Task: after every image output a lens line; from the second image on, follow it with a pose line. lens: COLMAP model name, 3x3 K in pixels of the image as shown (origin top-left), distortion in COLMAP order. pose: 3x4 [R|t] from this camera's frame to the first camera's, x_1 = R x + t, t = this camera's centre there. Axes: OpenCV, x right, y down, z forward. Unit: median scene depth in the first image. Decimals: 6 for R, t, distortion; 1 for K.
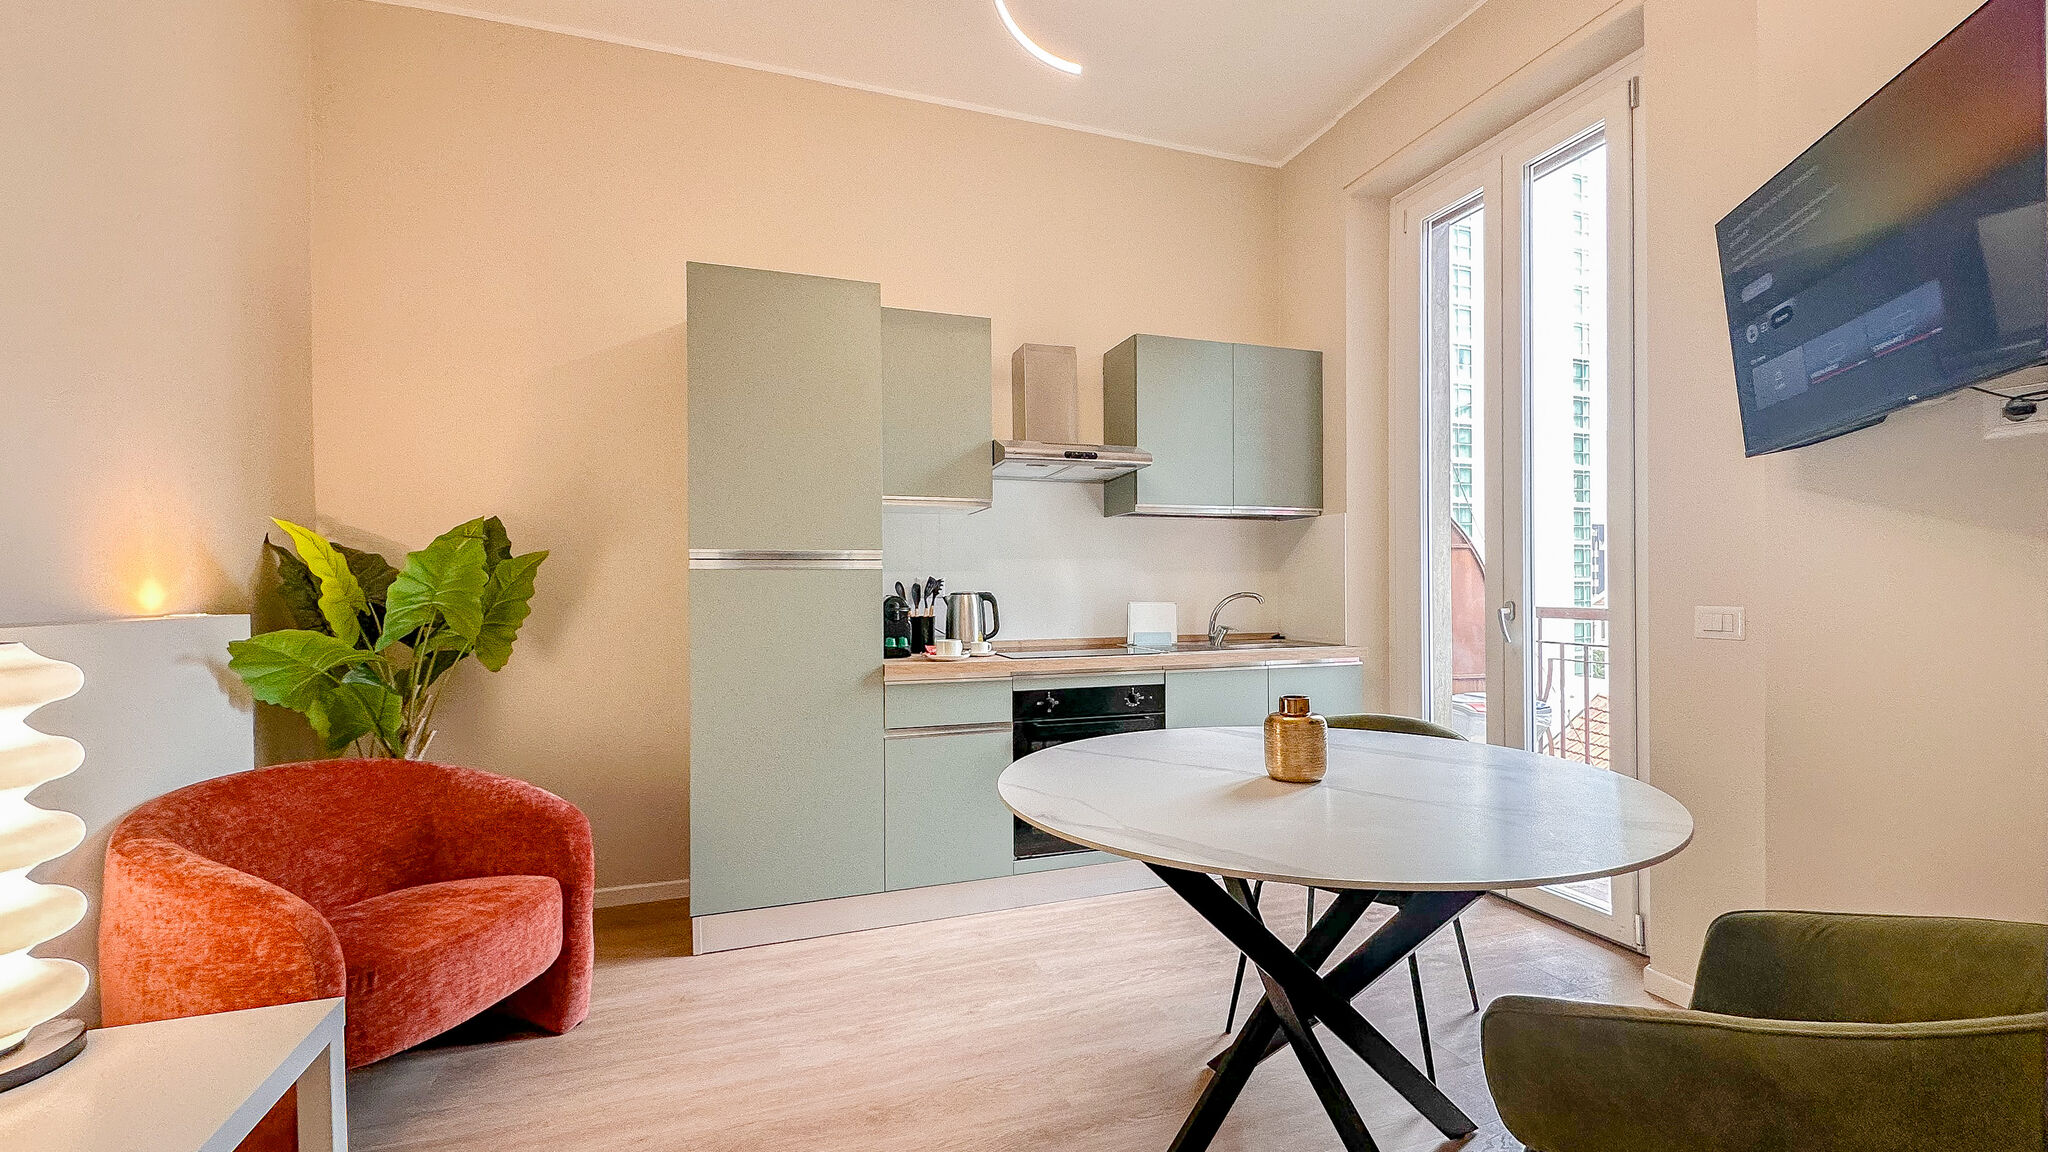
lens RADIAL K [[859.3, 0, 1024.0], [0, 859.3, 576.0], [0, 0, 1]] dist [-0.000972, -0.004092]
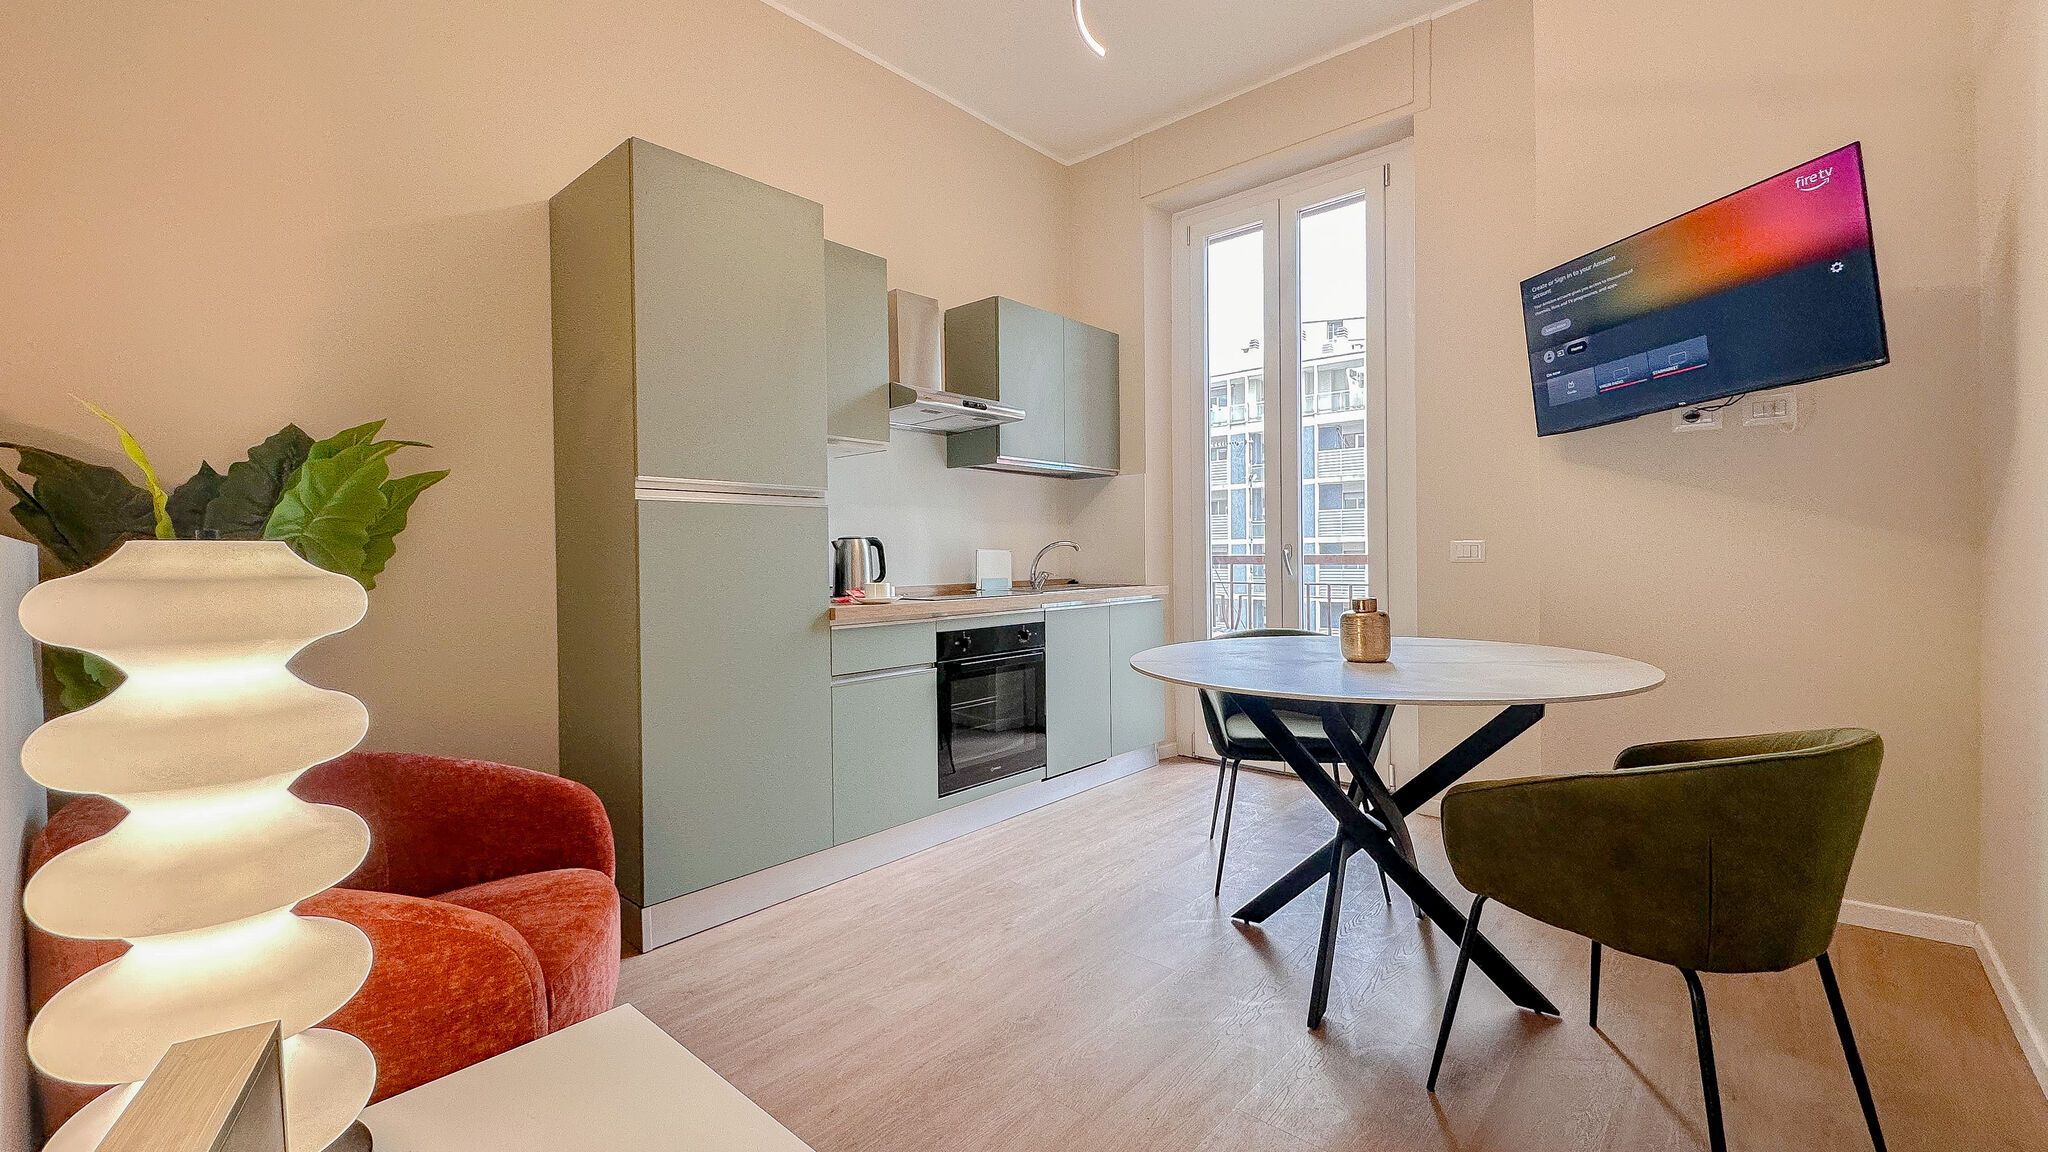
lens RADIAL K [[858.8, 0, 1025.7], [0, 858.8, 550.8], [0, 0, 1]] dist [-0.011585, -0.000256]
pose [[0.872734, -0.003414, 0.488184, -0.436974], [0.001684, 0.999991, 0.003982, 0.036032], [-0.488193, -0.002653, 0.872731, 0.067244]]
